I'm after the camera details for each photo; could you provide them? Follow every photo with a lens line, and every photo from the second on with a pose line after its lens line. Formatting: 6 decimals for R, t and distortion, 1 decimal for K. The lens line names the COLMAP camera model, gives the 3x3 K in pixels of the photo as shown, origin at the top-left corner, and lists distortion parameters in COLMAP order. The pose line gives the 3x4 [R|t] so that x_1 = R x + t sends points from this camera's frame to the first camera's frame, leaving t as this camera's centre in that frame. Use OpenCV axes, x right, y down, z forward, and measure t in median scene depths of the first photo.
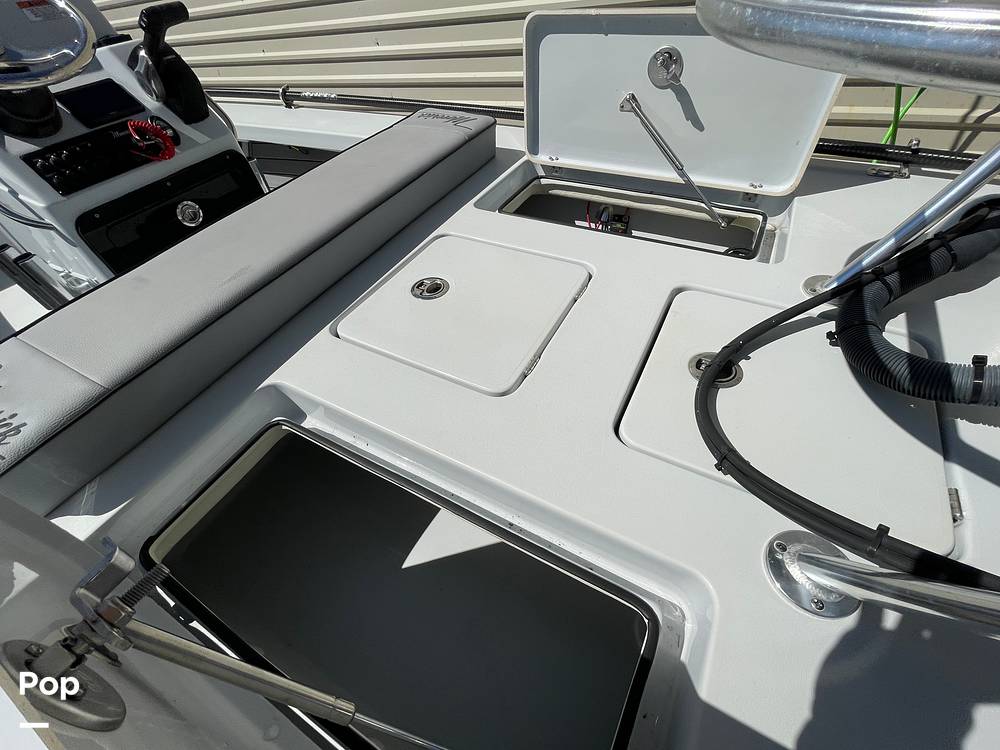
lens RADIAL K [[421.0, 0, 505.2], [0, 421.0, 372.1], [0, 0, 1]] dist [-0.001438, 0.000960]
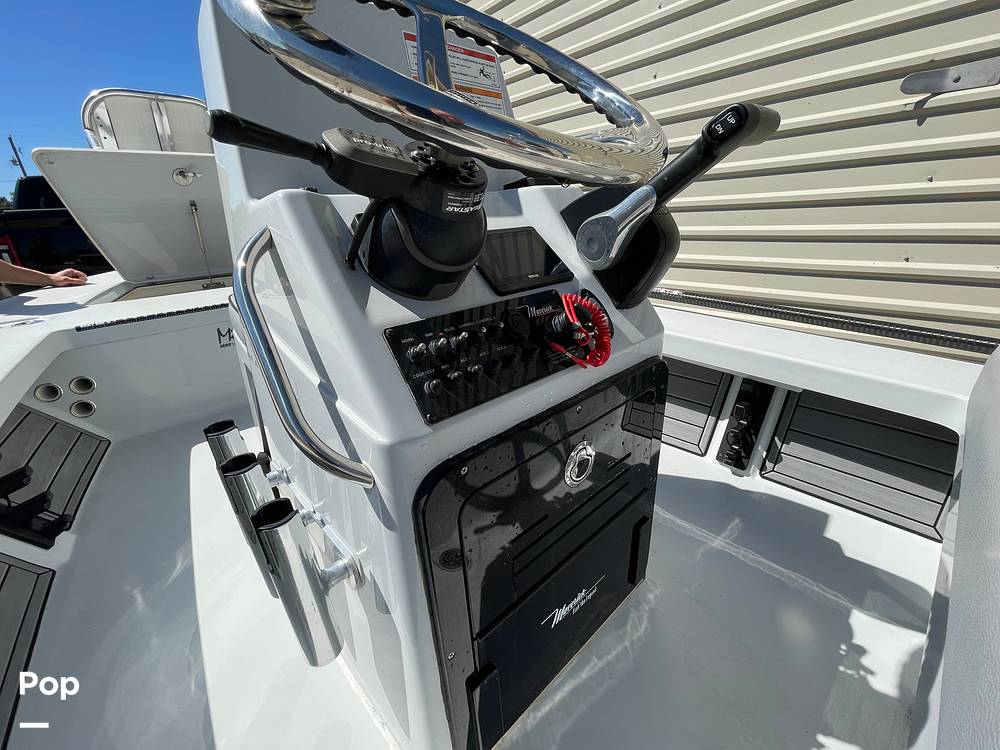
lens RADIAL K [[421.0, 0, 500.0], [0, 421.0, 380.4], [0, 0, 1]] dist [-0.001438, 0.000960]
pose [[0.945262, 0.187600, -0.266996, -0.872826], [-0.274925, 0.898603, -0.341949, -0.332476], [0.175774, 0.396635, 0.900991, 0.616948]]
